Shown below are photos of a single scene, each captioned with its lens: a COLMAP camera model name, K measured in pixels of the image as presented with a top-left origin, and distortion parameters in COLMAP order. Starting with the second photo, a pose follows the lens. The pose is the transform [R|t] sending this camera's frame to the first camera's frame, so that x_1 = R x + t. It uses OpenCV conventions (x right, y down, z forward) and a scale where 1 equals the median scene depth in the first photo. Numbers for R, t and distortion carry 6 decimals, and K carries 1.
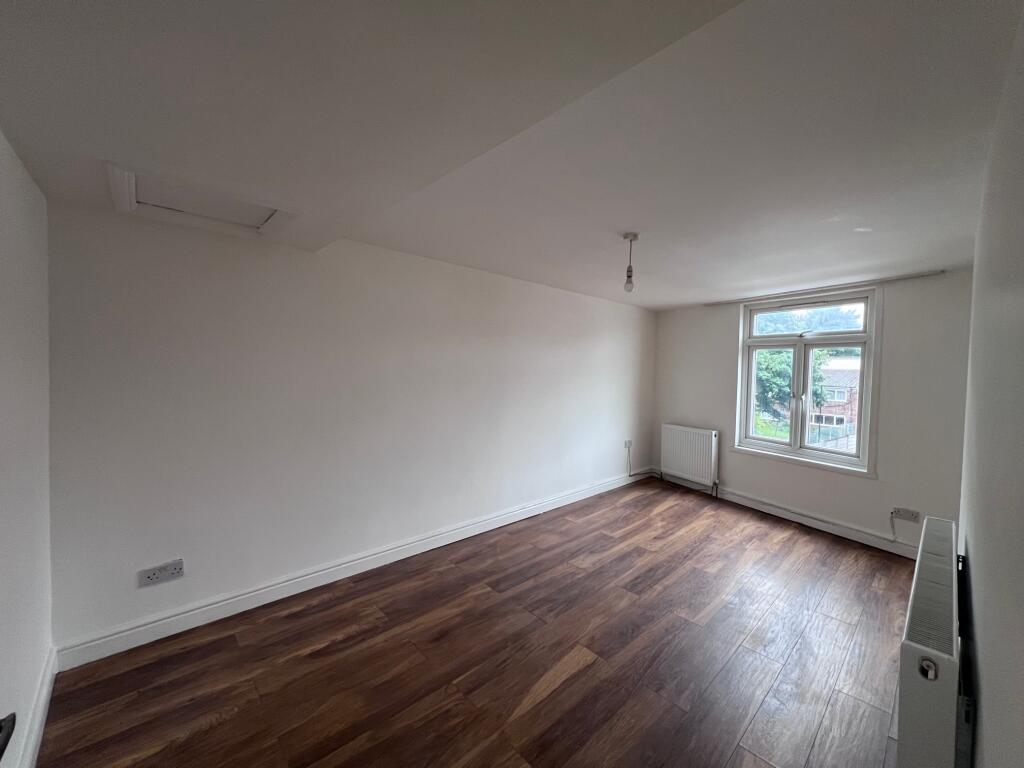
lens RADIAL K [[414.7, 0, 512.0], [0, 414.7, 384.0], [0, 0, 1]] dist [0.014266, -0.000006]
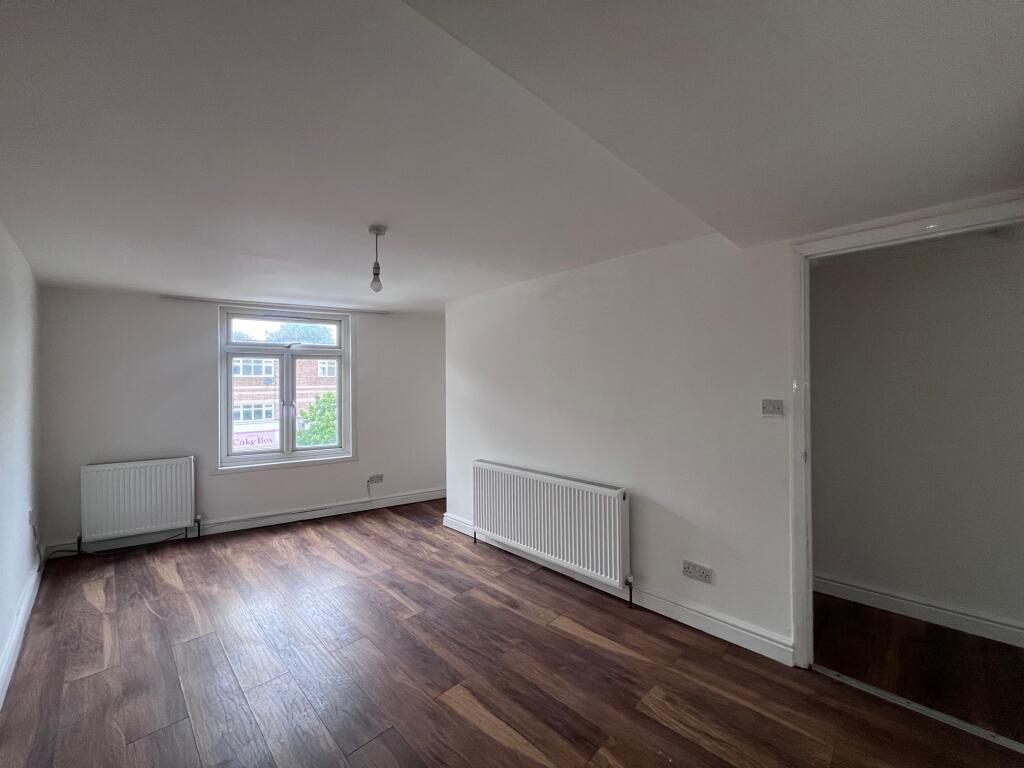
lens RADIAL K [[409.9, 0, 512.0], [0, 409.9, 384.0], [0, 0, 1]] dist [0.000895, 0.000266]
pose [[-0.028046, -0.028577, 0.999198, -0.426105], [0.049087, 0.998346, 0.029930, -0.026857], [-0.998401, 0.049887, -0.026597, 0.530259]]
